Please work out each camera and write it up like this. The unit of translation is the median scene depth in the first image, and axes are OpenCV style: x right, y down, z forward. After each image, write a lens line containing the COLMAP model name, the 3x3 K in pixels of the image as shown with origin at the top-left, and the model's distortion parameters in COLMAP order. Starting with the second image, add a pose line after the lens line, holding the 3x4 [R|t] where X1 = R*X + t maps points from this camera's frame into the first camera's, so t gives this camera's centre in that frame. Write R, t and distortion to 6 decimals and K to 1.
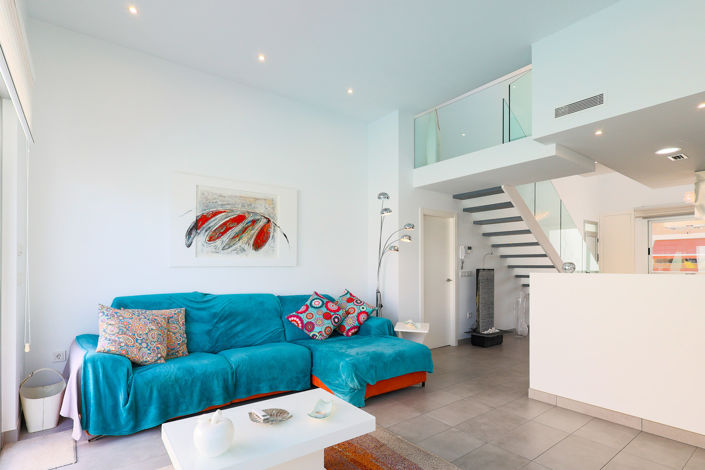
lens RADIAL K [[361.8, 0, 358.2], [0, 361.8, 268.7], [0, 0, 1]] dist [0.000783, 0.000246]
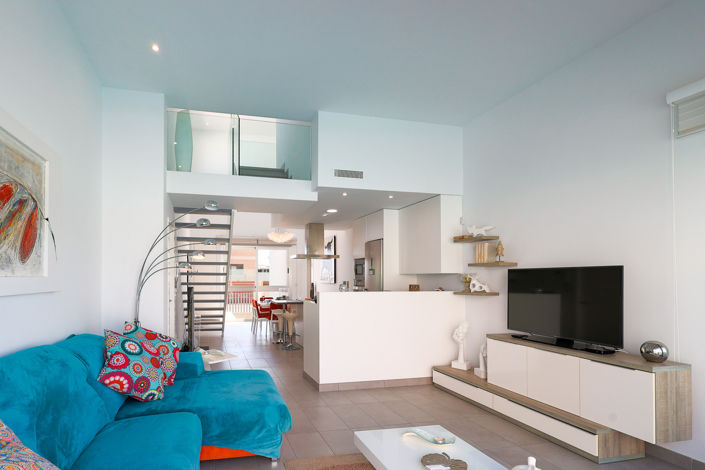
lens RADIAL K [[367.2, 0, 300.3], [0, 367.2, 276.9], [0, 0, 1]] dist [0.000193, -0.000001]
pose [[0.402906, 0.007589, 0.915210, -0.600391], [0.001108, 0.999961, -0.008780, -0.025252], [-0.915241, 0.004552, 0.402882, 0.456570]]
